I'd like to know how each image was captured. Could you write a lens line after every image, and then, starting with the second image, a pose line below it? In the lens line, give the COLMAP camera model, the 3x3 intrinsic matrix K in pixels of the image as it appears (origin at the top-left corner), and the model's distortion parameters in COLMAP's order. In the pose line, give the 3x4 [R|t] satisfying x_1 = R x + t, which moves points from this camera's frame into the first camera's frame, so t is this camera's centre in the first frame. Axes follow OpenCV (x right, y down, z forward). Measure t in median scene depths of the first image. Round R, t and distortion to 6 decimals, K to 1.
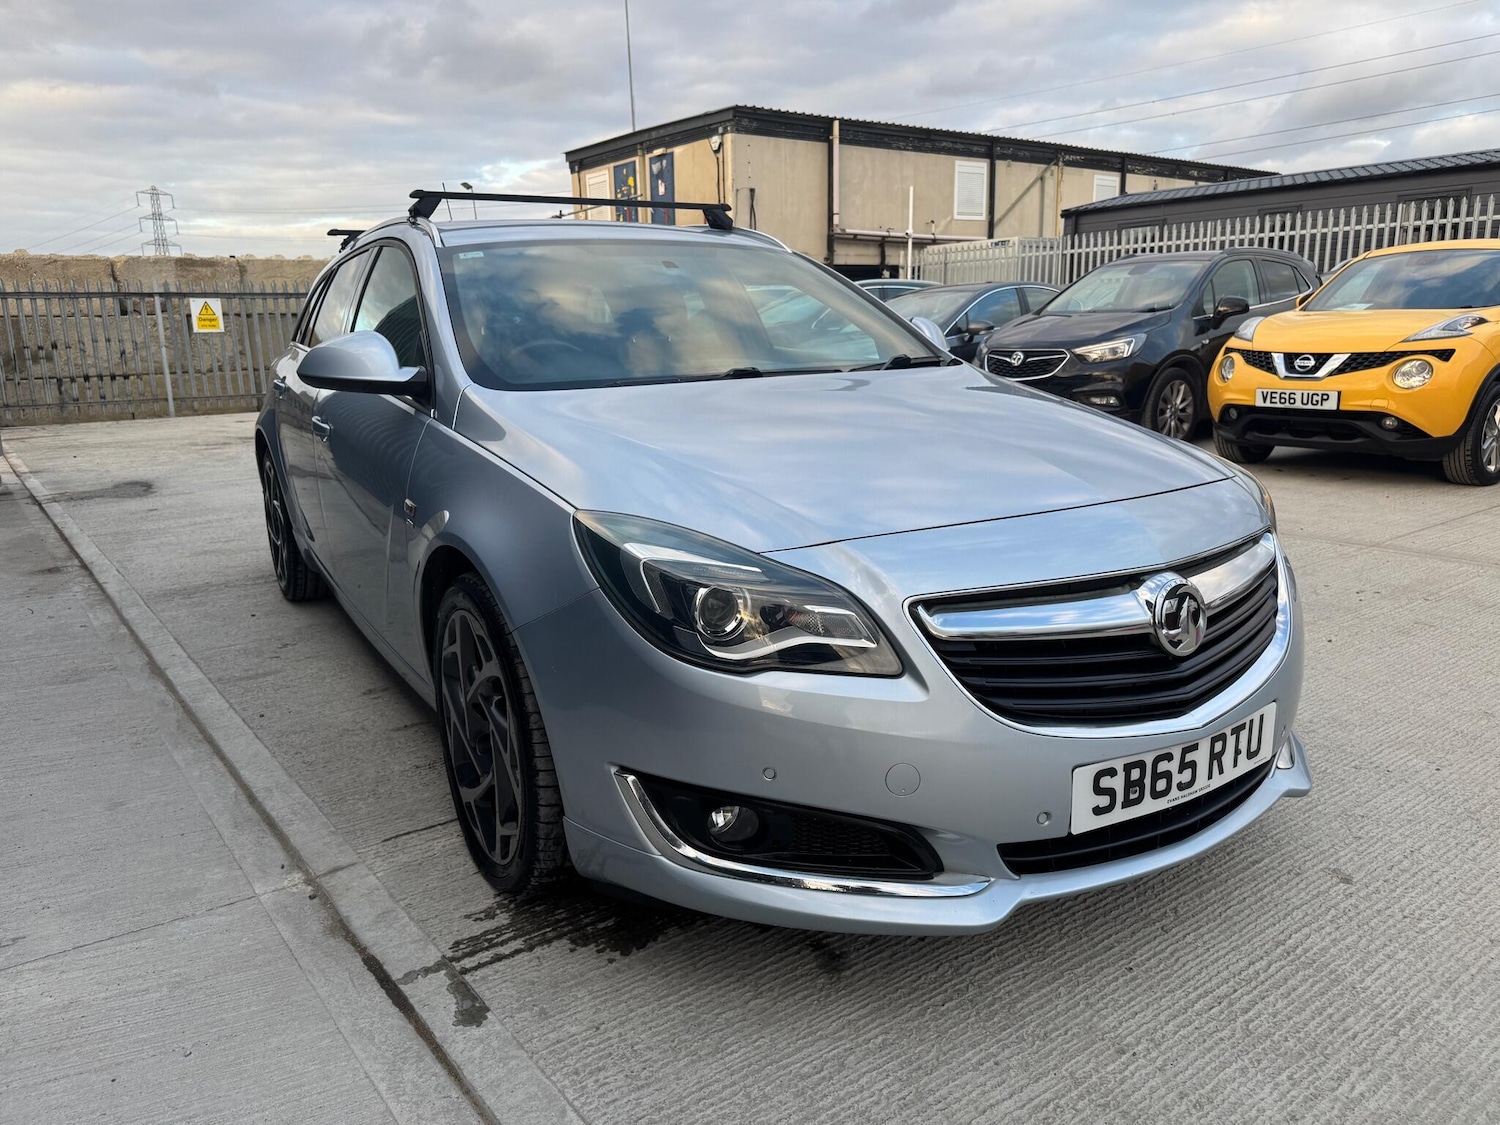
lens RADIAL K [[1053.4, 0, 760.3], [0, 1053.4, 549.1], [0, 0, 1]] dist [0.027217, -0.014508]
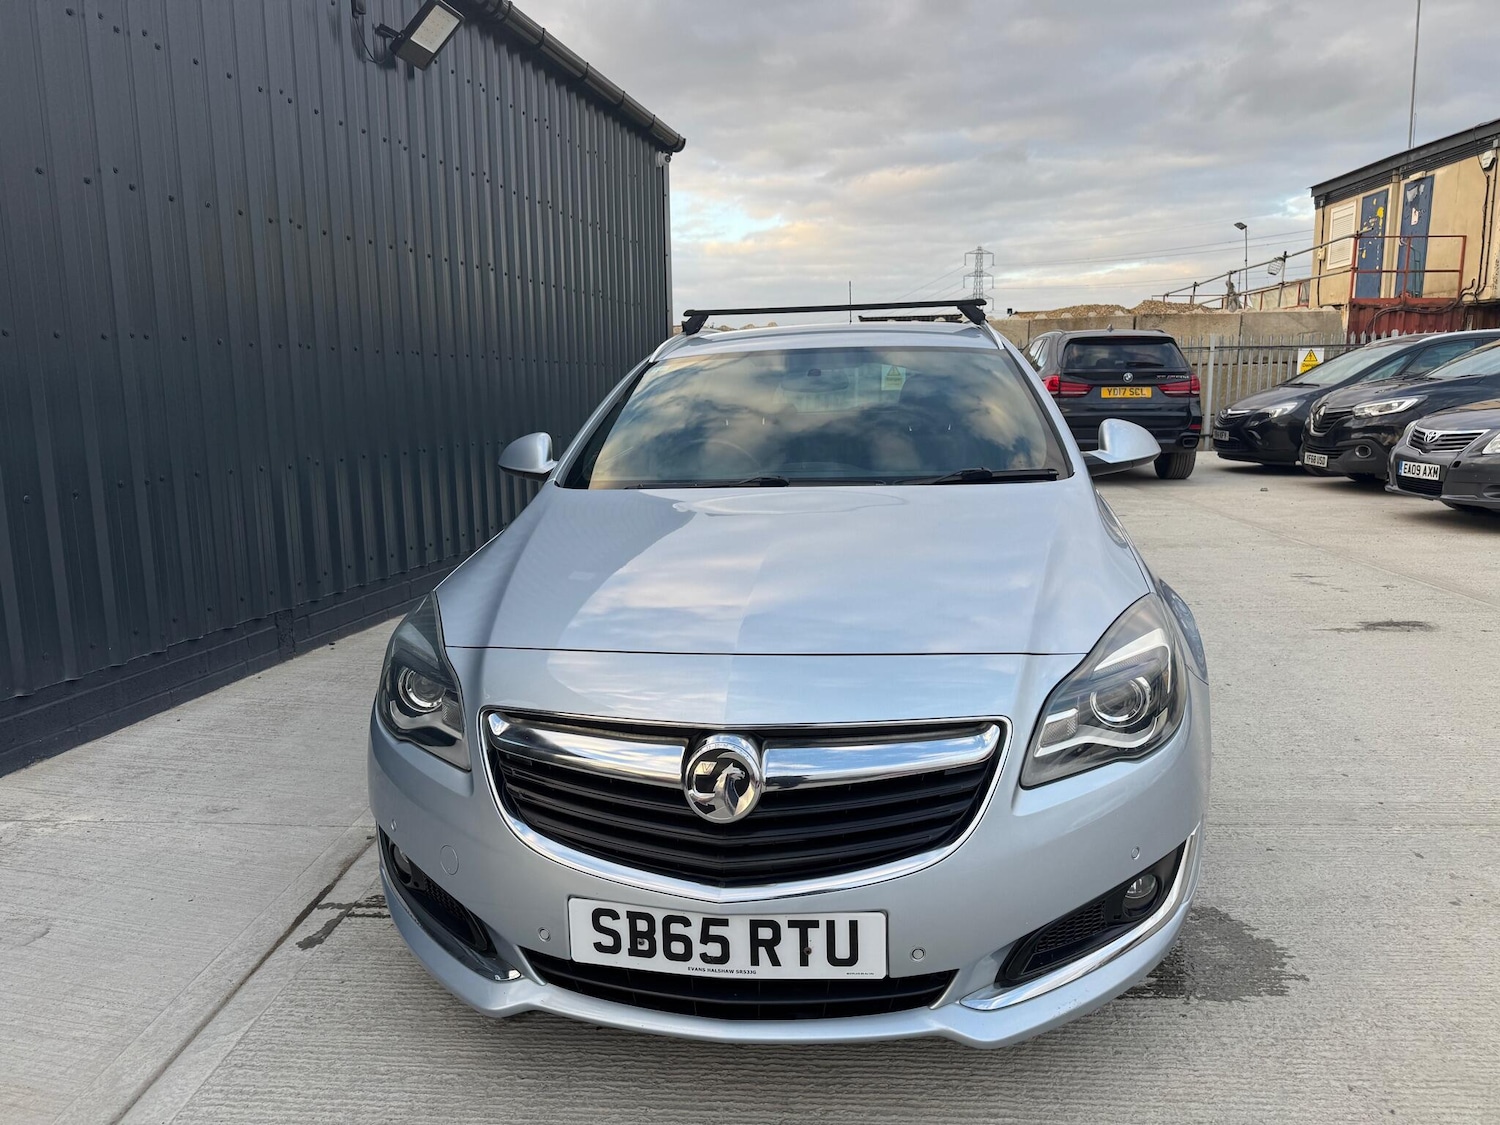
lens RADIAL K [[1059.0, 0, 756.2], [0, 1059.0, 560.1], [0, 0, 1]] dist [0.036991, -0.039073]
pose [[0.769293, 0.116690, -0.628149, 0.269717], [-0.135601, 0.990601, 0.017952, -0.042963], [0.624340, 0.071368, 0.777886, 0.066827]]
